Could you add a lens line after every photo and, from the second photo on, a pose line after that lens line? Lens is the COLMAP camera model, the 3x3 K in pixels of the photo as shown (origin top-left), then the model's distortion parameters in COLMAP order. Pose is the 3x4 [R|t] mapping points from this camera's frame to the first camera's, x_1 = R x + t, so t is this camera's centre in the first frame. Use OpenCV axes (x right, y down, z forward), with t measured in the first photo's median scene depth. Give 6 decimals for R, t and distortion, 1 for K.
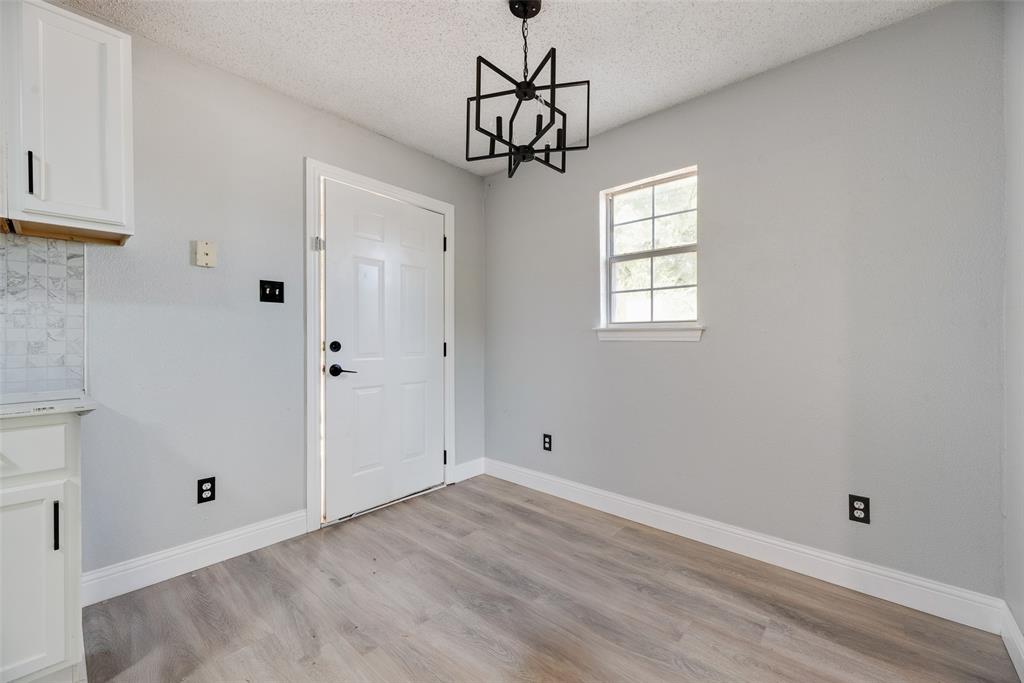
lens RADIAL K [[414.2, 0, 515.9], [0, 414.2, 340.8], [0, 0, 1]] dist [0.001263, -0.000661]
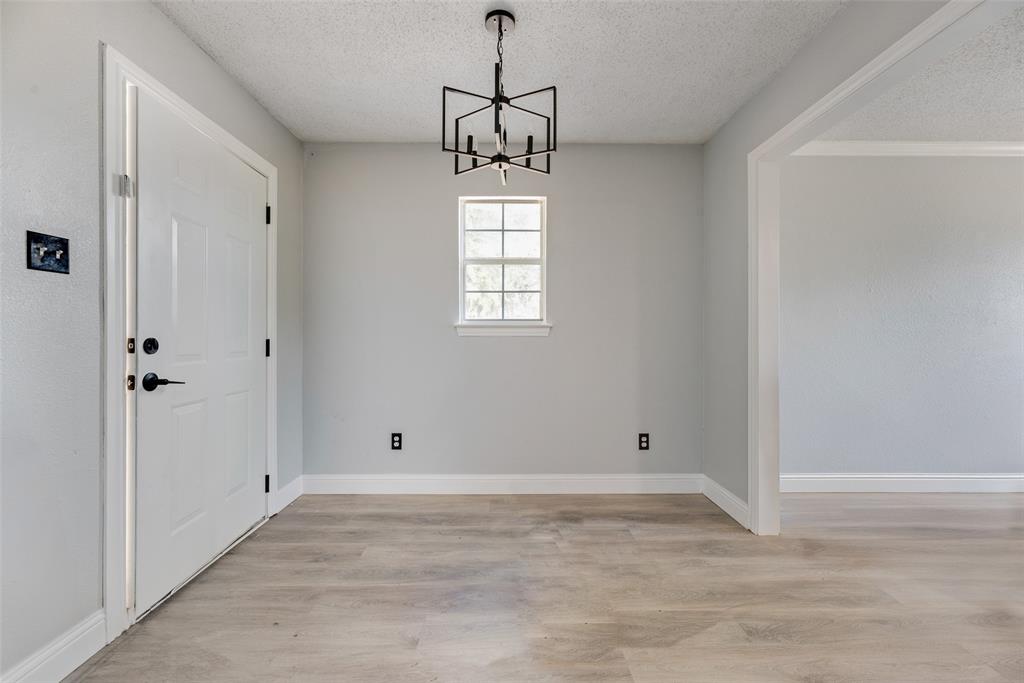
lens RADIAL K [[414.2, 0, 515.5], [0, 414.2, 335.3], [0, 0, 1]] dist [0.001263, -0.000661]
pose [[0.739181, -0.001943, 0.673504, -0.468913], [0.002359, 0.999997, 0.000295, -0.002117], [-0.673503, 0.001371, 0.739183, 0.122986]]
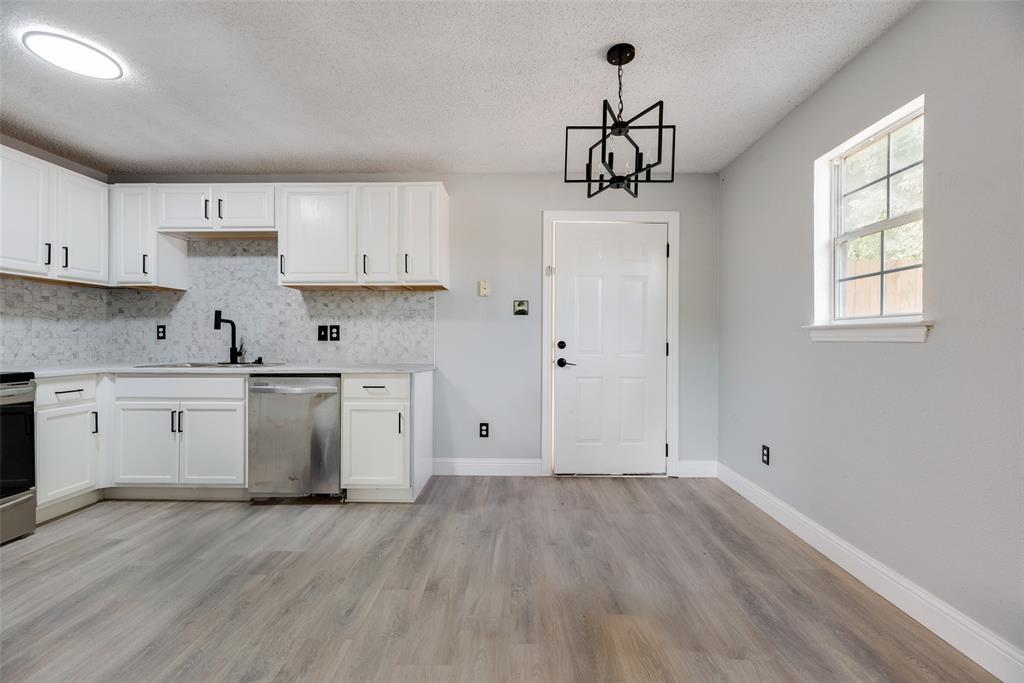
lens RADIAL K [[414.2, 0, 516.8], [0, 414.2, 338.4], [0, 0, 1]] dist [0.001263, -0.000661]
pose [[0.651882, -0.002747, -0.758315, 0.515249], [-0.004376, 0.999963, -0.007384, 0.003089], [0.758307, 0.008132, 0.651846, 0.007395]]
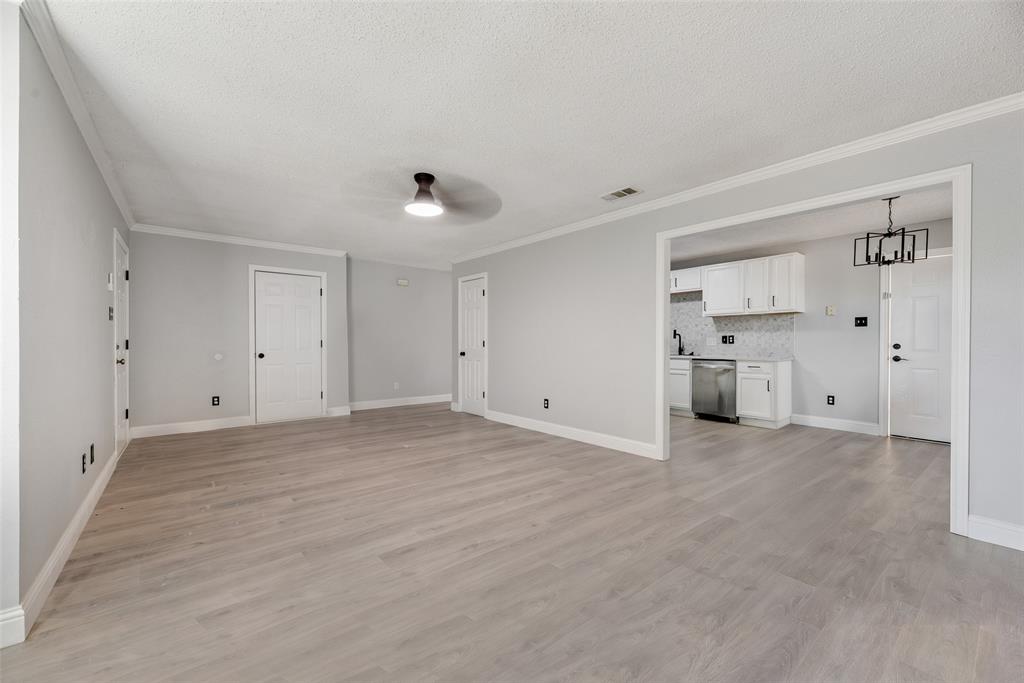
lens RADIAL K [[414.2, 0, 508.8], [0, 414.2, 346.2], [0, 0, 1]] dist [0.001263, -0.000661]
pose [[-0.167262, 0.005931, -0.985895, 1.869454], [-0.004204, 0.999969, 0.006729, 0.007016], [0.985904, 0.005270, -0.167232, -0.495613]]
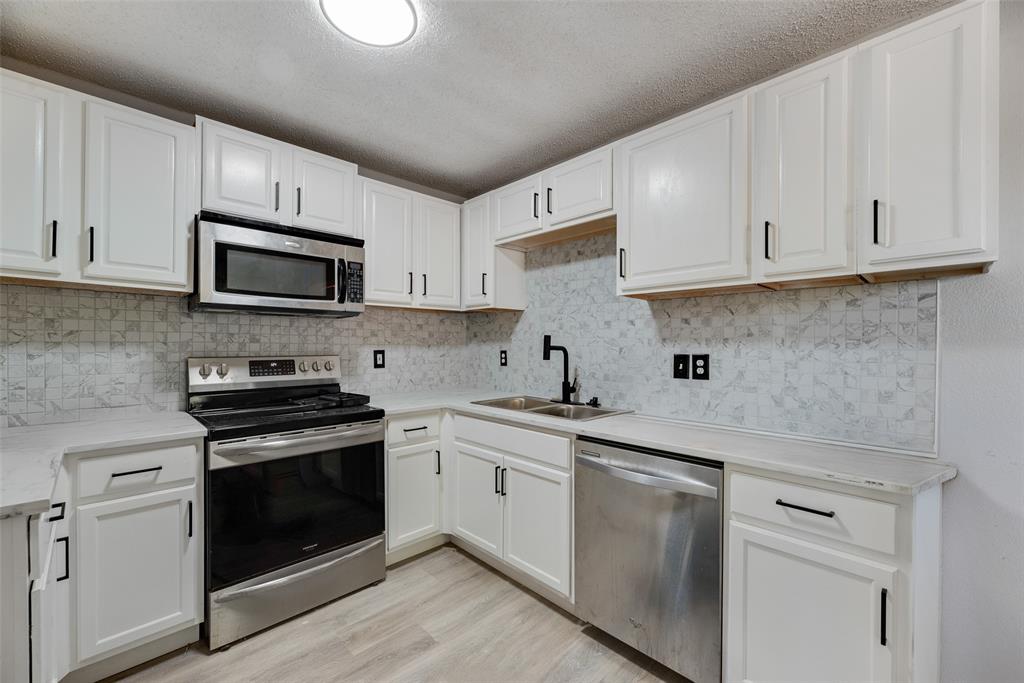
lens RADIAL K [[414.2, 0, 512.2], [0, 414.2, 346.5], [0, 0, 1]] dist [0.001263, -0.000661]
pose [[-0.079553, 0.006126, -0.996812, -0.083007], [-0.007695, 0.999948, 0.006759, -0.068714], [0.996801, 0.008208, -0.079502, 0.138041]]
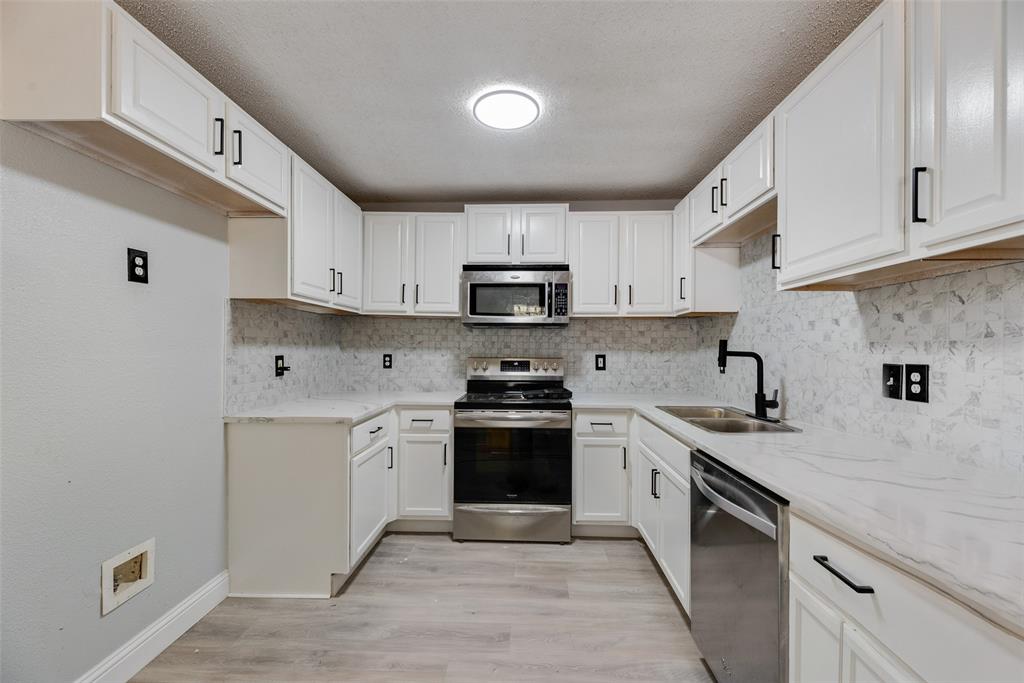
lens RADIAL K [[414.2, 0, 514.1], [0, 414.2, 349.4], [0, 0, 1]] dist [0.001263, -0.000661]
pose [[-0.778764, -0.003575, -0.627307, -0.156598], [-0.008639, 0.999950, 0.005027, -0.069209], [0.627258, 0.009334, -0.778756, 0.560767]]
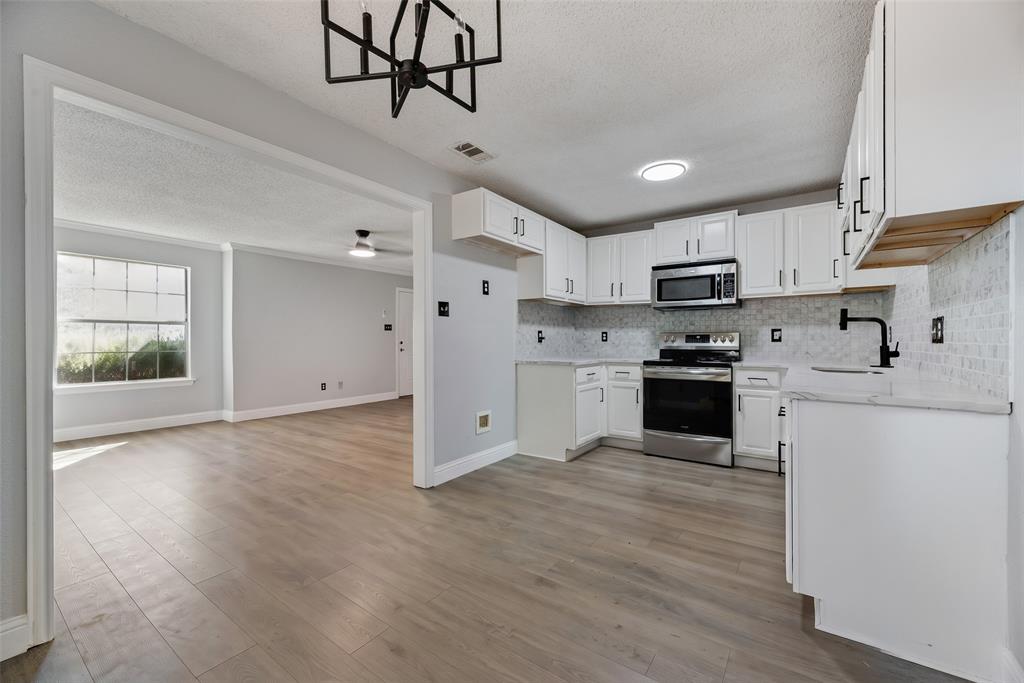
lens RADIAL K [[414.2, 0, 513.2], [0, 414.2, 341.3], [0, 0, 1]] dist [0.001263, -0.000661]
pose [[-0.994788, -0.000577, -0.101964, -0.045276], [-0.001033, 0.999990, 0.004423, -0.002768], [0.101960, 0.004505, -0.994778, 1.198680]]
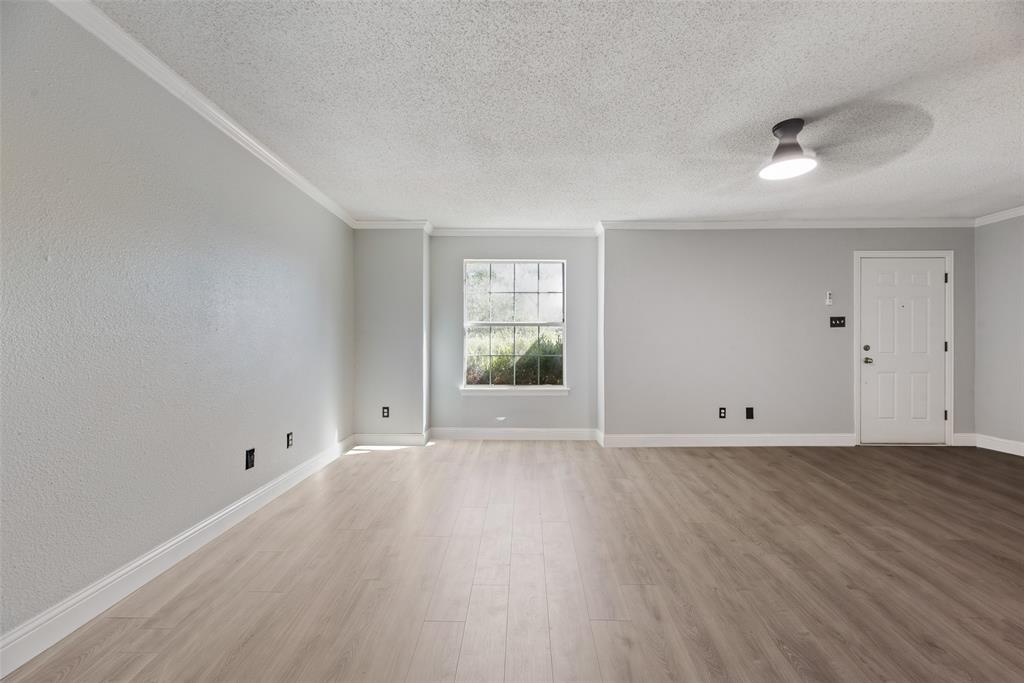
lens RADIAL K [[414.2, 0, 510.8], [0, 414.2, 339.0], [0, 0, 1]] dist [0.001263, -0.000661]
pose [[-0.670657, 0.007540, 0.741730, 0.199319], [0.001195, 0.999958, -0.009084, -0.000480], [-0.741767, -0.005206, -0.670637, 0.247576]]
